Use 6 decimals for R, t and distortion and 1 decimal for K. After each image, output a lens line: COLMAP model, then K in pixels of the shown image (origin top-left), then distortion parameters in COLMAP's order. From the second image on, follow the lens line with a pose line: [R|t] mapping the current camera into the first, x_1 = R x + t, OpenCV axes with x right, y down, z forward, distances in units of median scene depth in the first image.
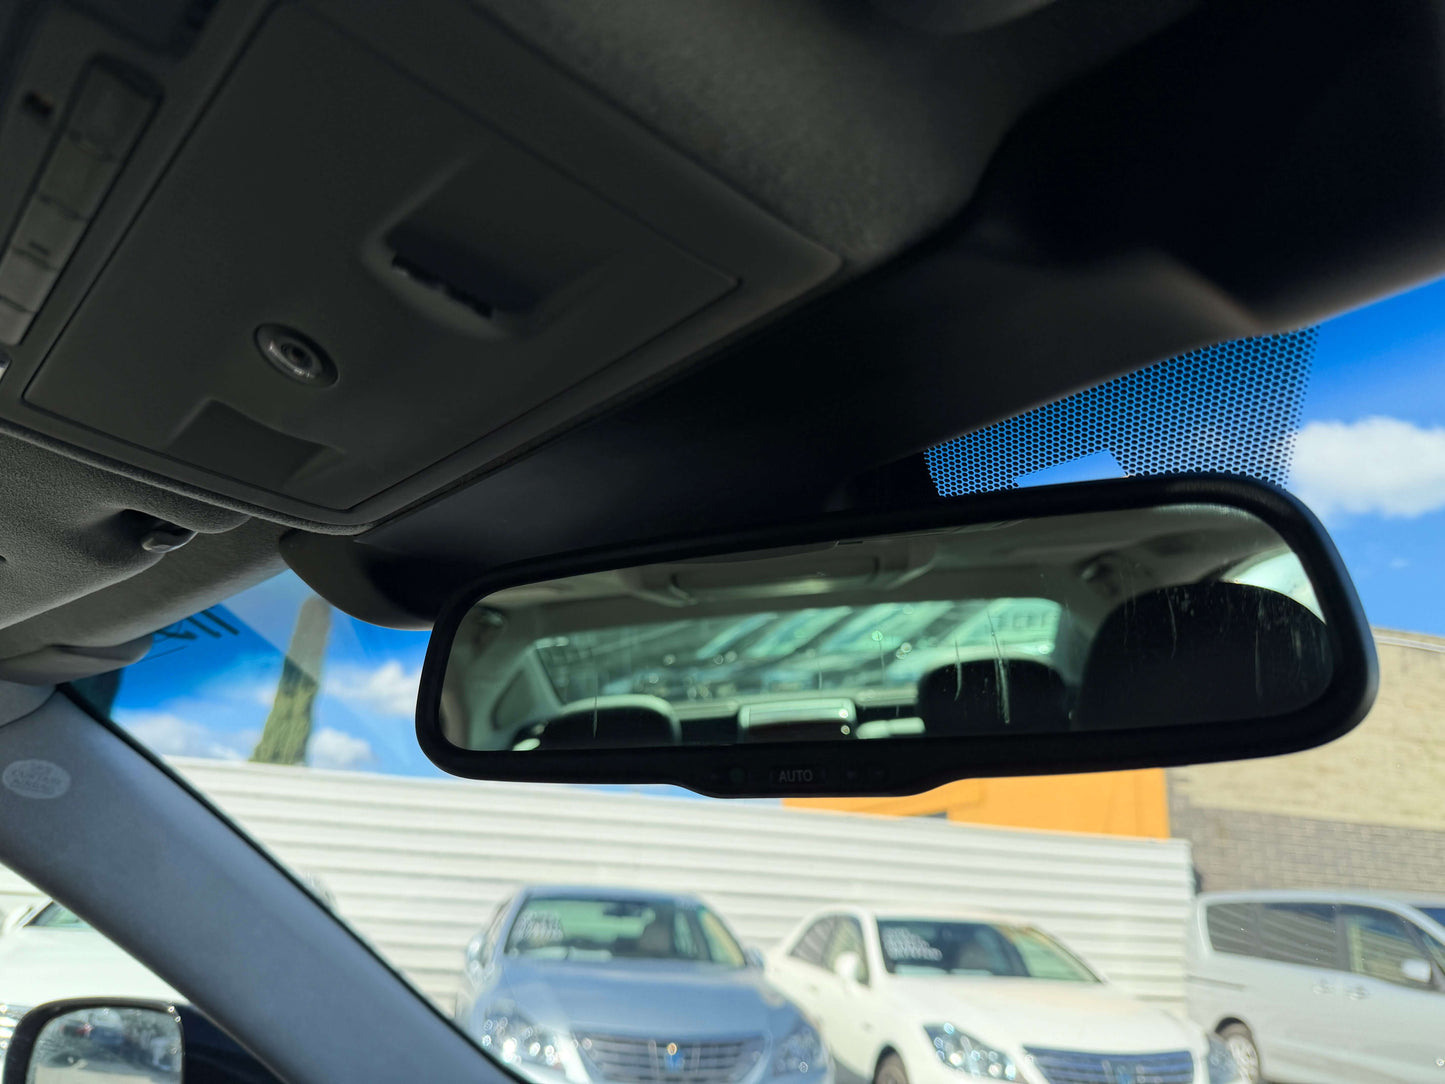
lens RADIAL K [[1058.9, 0, 722.5], [0, 1058.9, 542.0], [0, 0, 1]] dist [-0.006997, -0.008987]
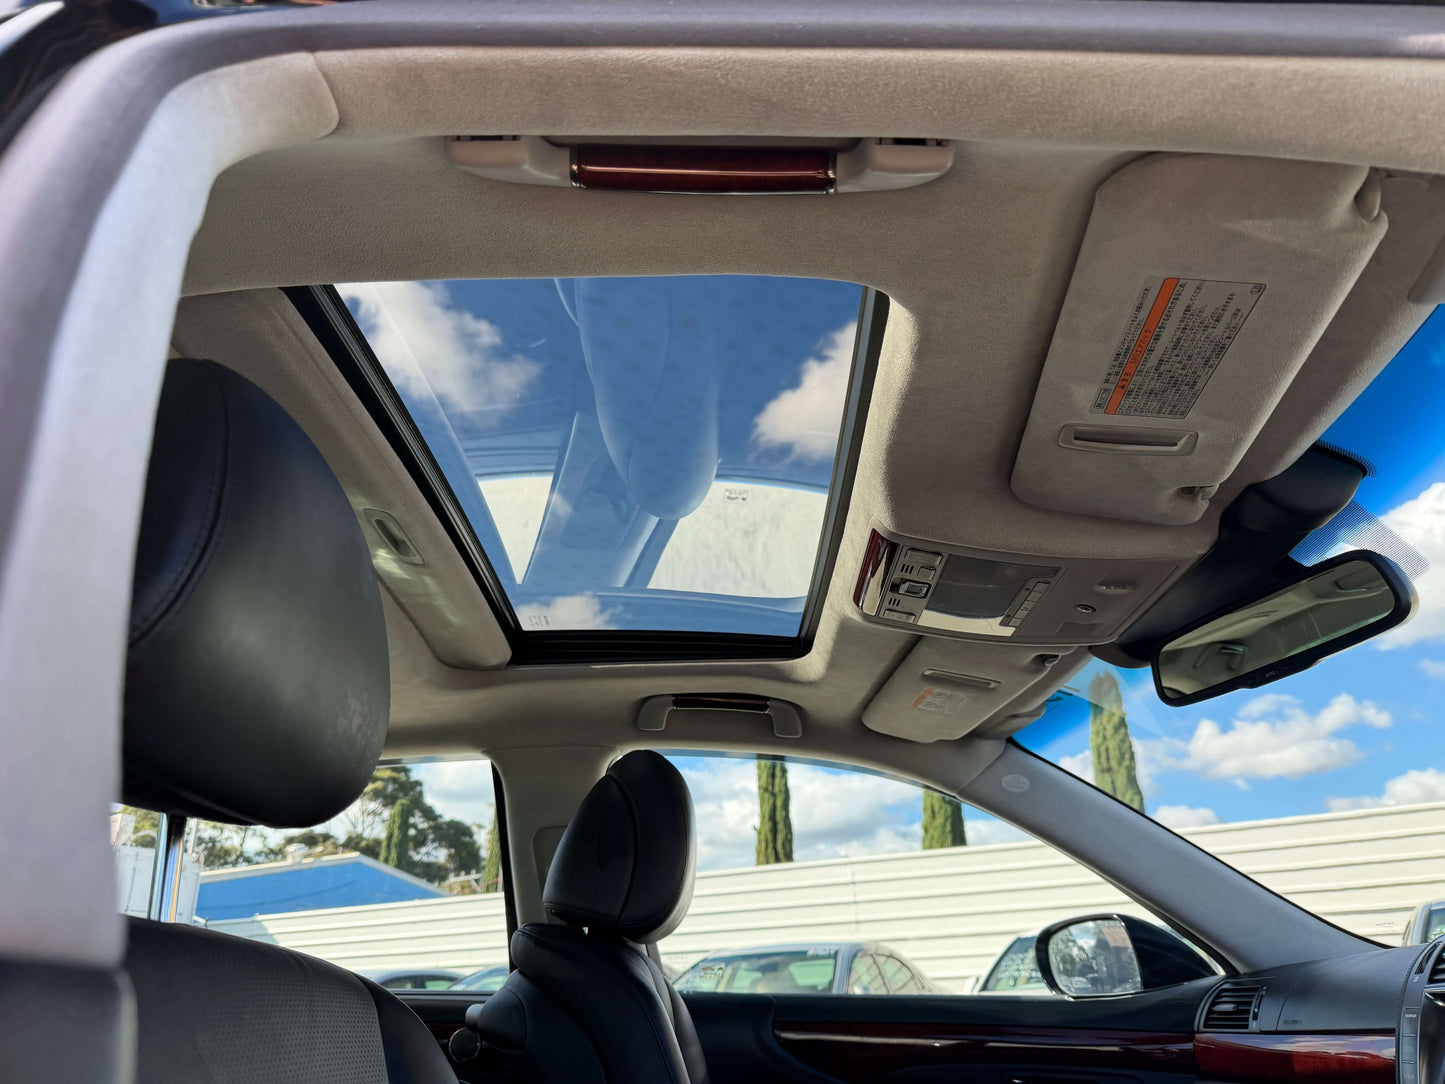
lens RADIAL K [[1058.9, 0, 722.5], [0, 1058.9, 542.0], [0, 0, 1]] dist [-0.006997, -0.008987]
pose [[0.722915, -0.349717, -0.595896, 0.542384], [0.311229, 0.934814, -0.171052, -0.075687], [0.616872, -0.061804, 0.784633, -1.491843]]
